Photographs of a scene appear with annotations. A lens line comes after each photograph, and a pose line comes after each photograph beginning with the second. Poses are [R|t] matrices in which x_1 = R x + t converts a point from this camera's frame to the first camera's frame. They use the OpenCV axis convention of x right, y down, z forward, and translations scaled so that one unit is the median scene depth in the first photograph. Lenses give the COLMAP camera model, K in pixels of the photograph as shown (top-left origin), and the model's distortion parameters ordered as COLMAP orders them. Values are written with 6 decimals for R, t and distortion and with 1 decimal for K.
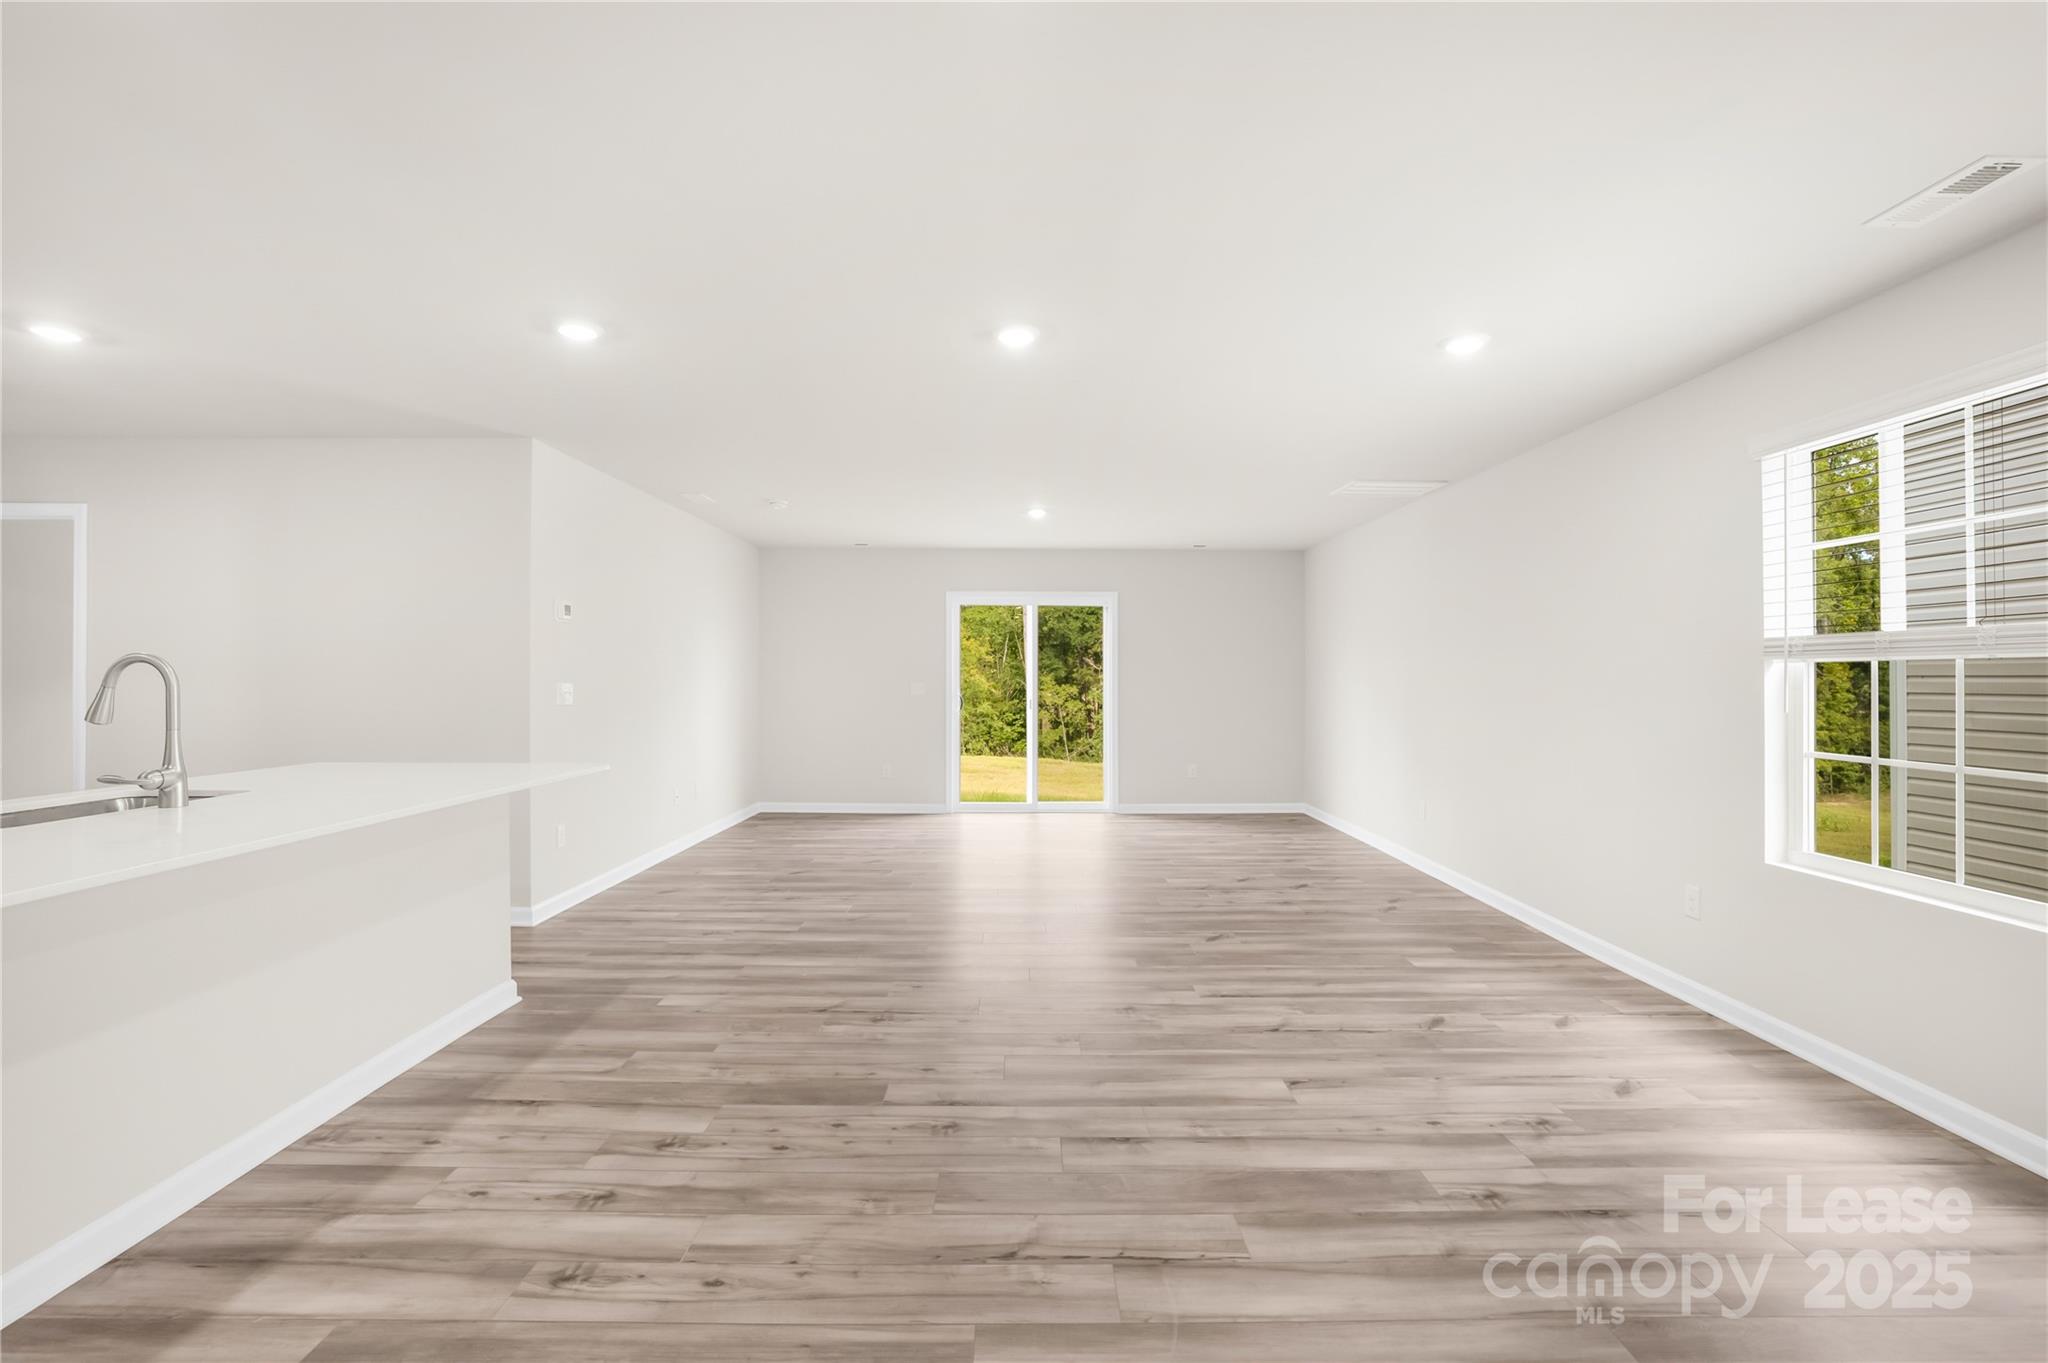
lens RADIAL K [[905.1, 0, 1034.1], [0, 905.1, 674.9], [0, 0, 1]] dist [-0.051922, 0.019680]
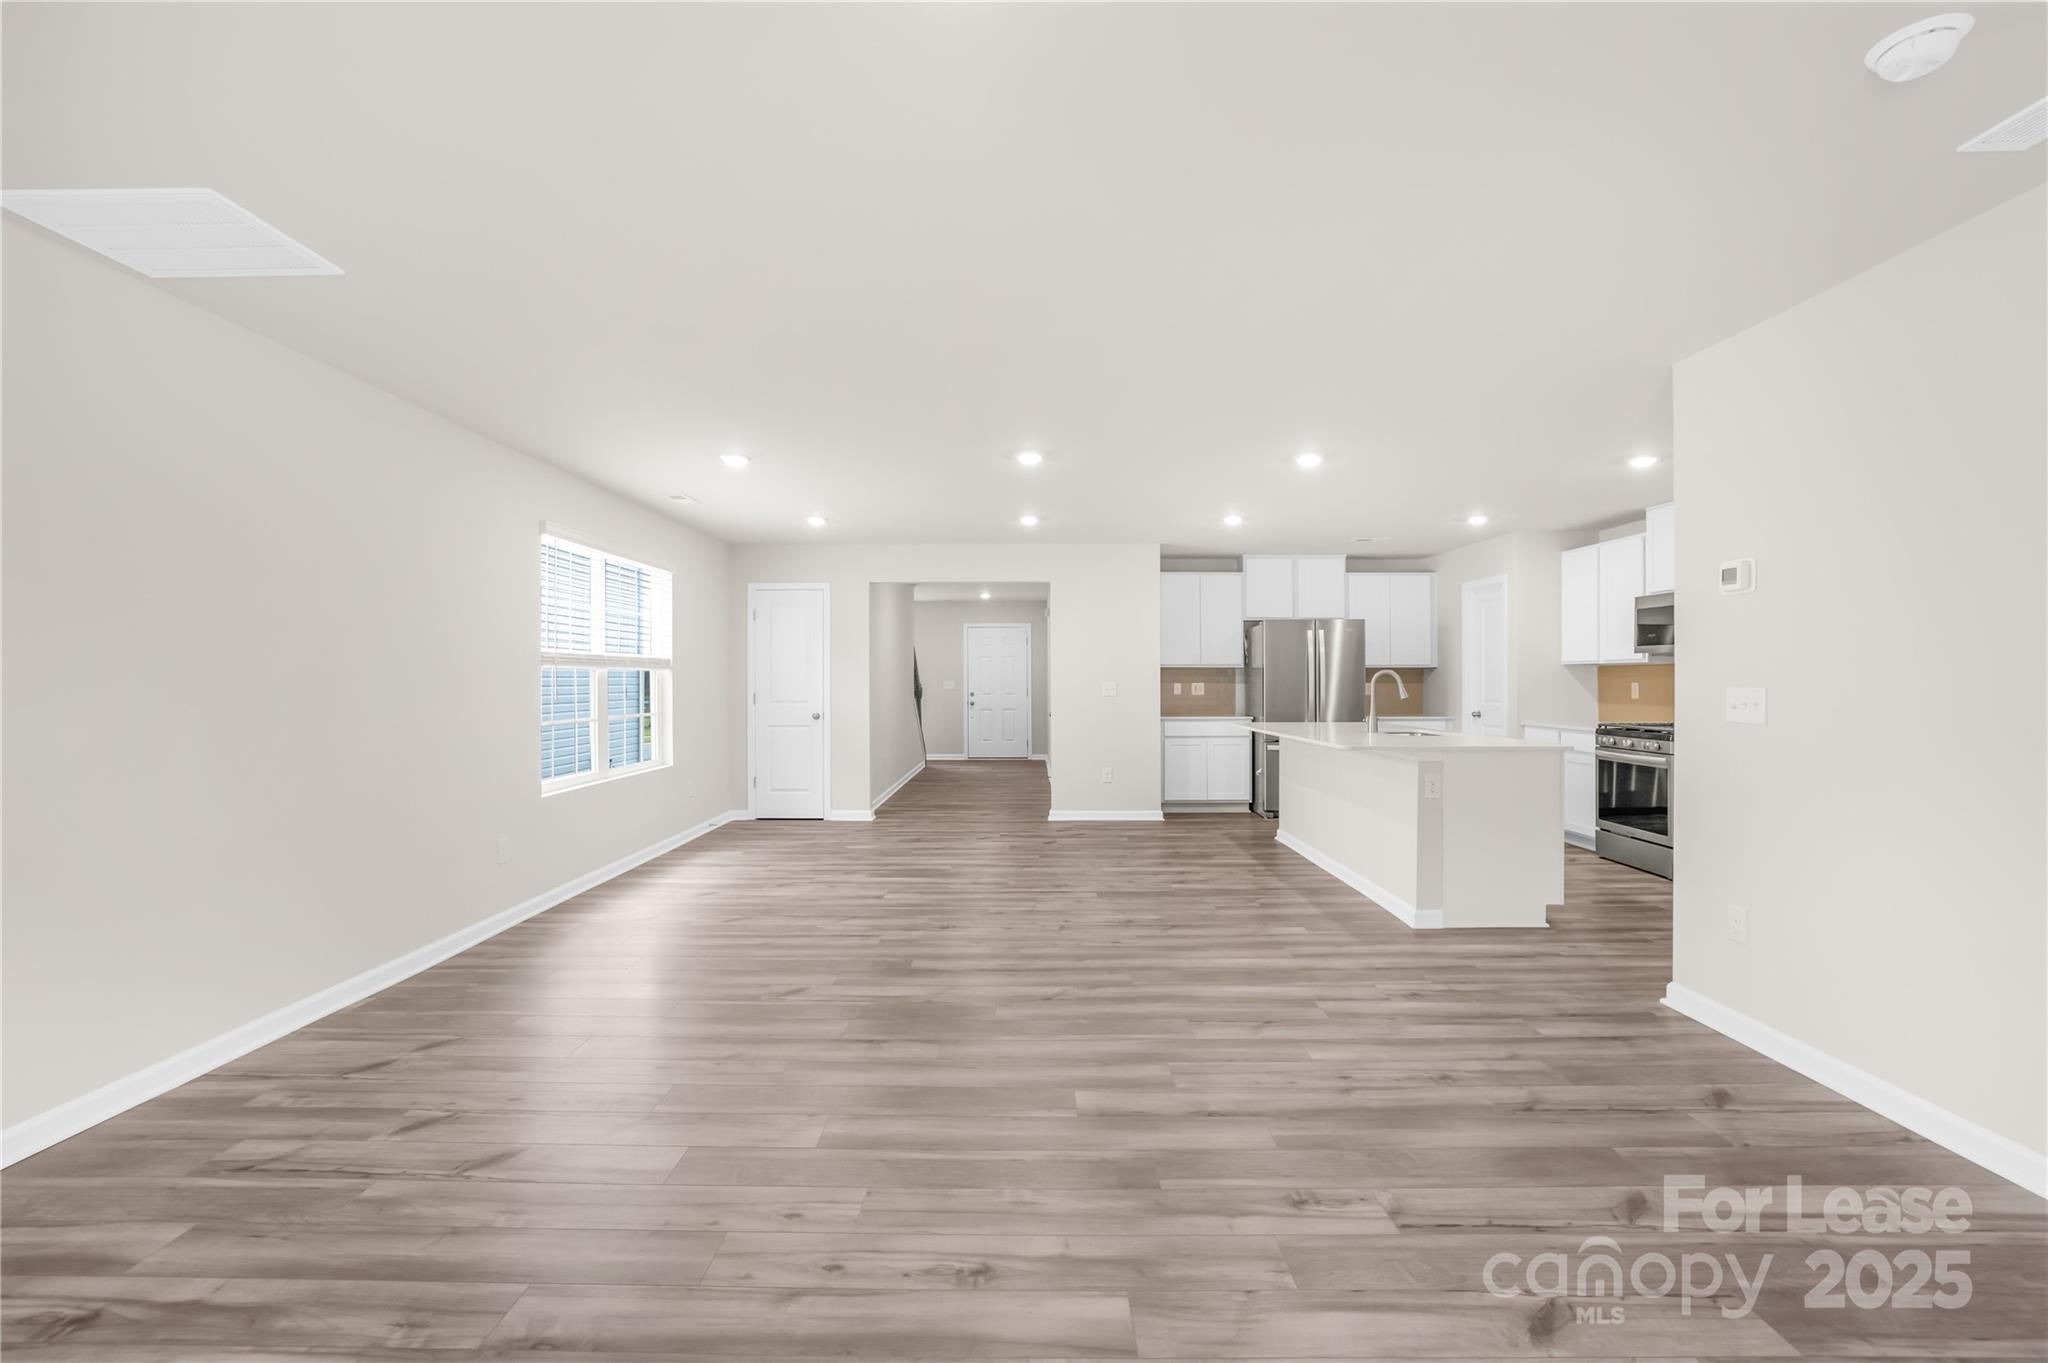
lens RADIAL K [[895.1, 0, 1011.4], [0, 895.1, 678.8], [0, 0, 1]] dist [-0.050532, 0.018998]
pose [[-0.999677, -0.005640, 0.024789, -0.022873], [-0.005721, 0.999979, -0.003199, 0.009811], [-0.024771, -0.003340, -0.999688, 2.442620]]
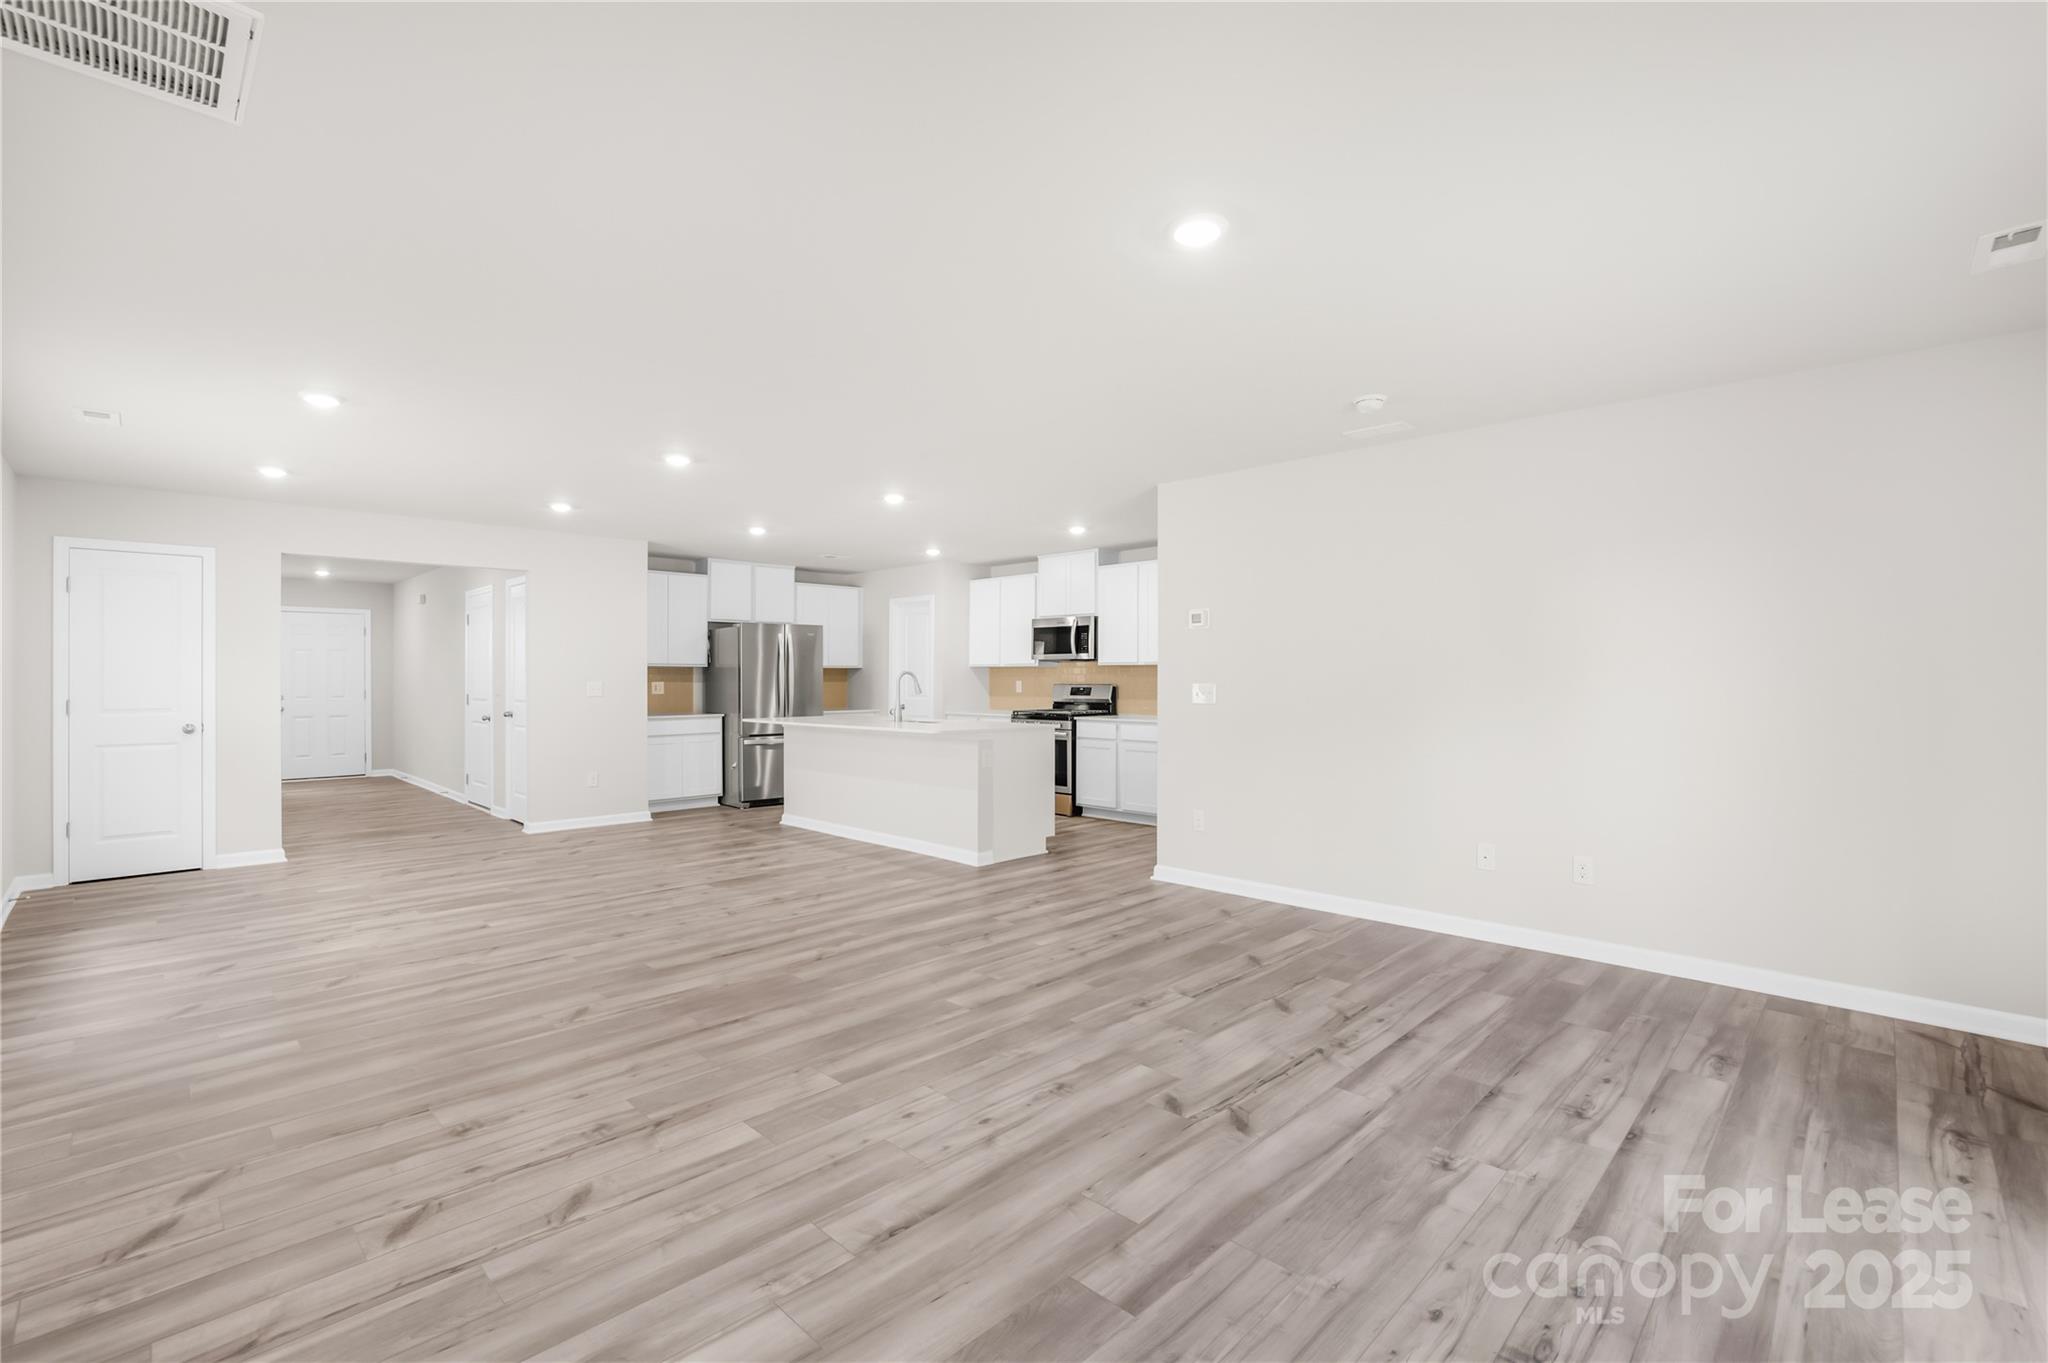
lens RADIAL K [[912.9, 0, 1030.4], [0, 912.9, 681.3], [0, 0, 1]] dist [-0.057124, 0.023398]
pose [[-0.706798, -0.002143, -0.707412, 0.636915], [-0.001977, 0.999997, -0.001054, 0.009463], [0.707413, 0.000653, -0.706801, 2.457301]]
